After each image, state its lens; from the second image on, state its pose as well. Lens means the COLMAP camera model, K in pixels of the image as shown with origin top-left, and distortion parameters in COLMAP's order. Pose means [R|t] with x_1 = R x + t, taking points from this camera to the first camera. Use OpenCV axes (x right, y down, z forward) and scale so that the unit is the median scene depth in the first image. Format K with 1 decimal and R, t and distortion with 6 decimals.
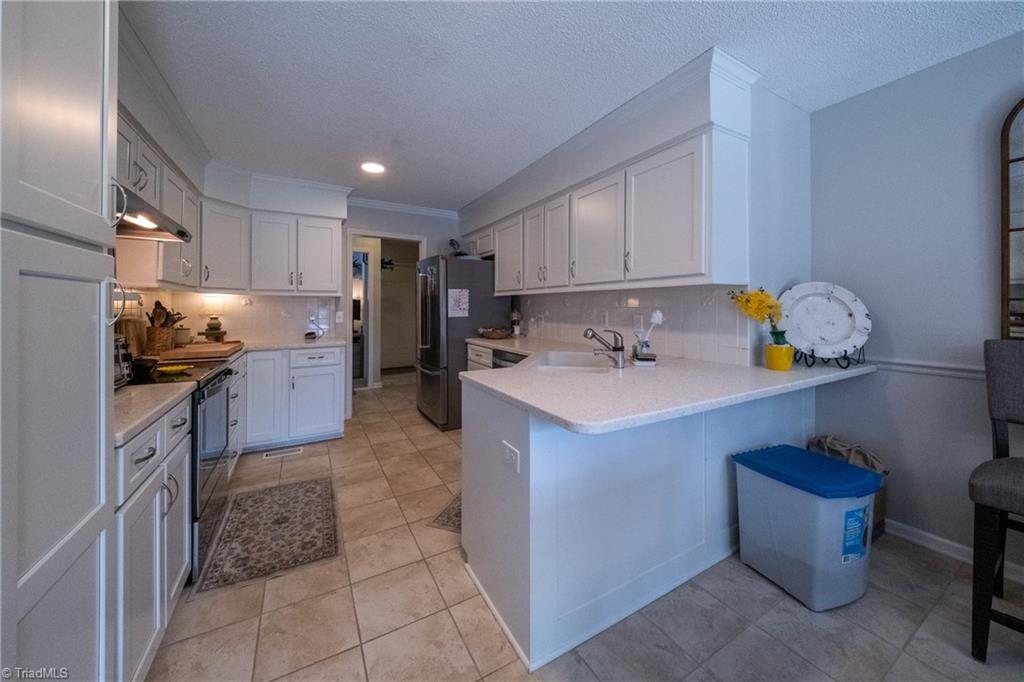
lens RADIAL K [[362.1, 0, 507.3], [0, 362.1, 305.2], [0, 0, 1]] dist [-0.000366, -0.000068]
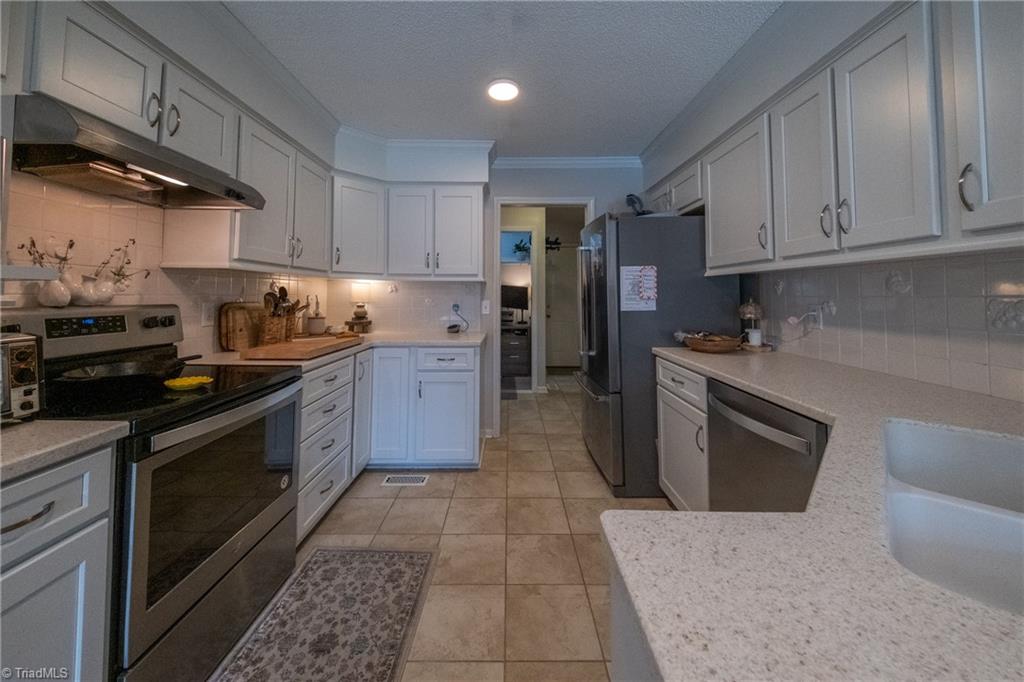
lens RADIAL K [[352.6, 0, 510.9], [0, 352.6, 280.2], [0, 0, 1]] dist [0.019435, -0.013227]
pose [[0.871040, -0.018453, -0.490865, -0.031723], [-0.001399, 0.999197, -0.040046, 0.005101], [0.491209, 0.035569, 0.870315, 0.391917]]
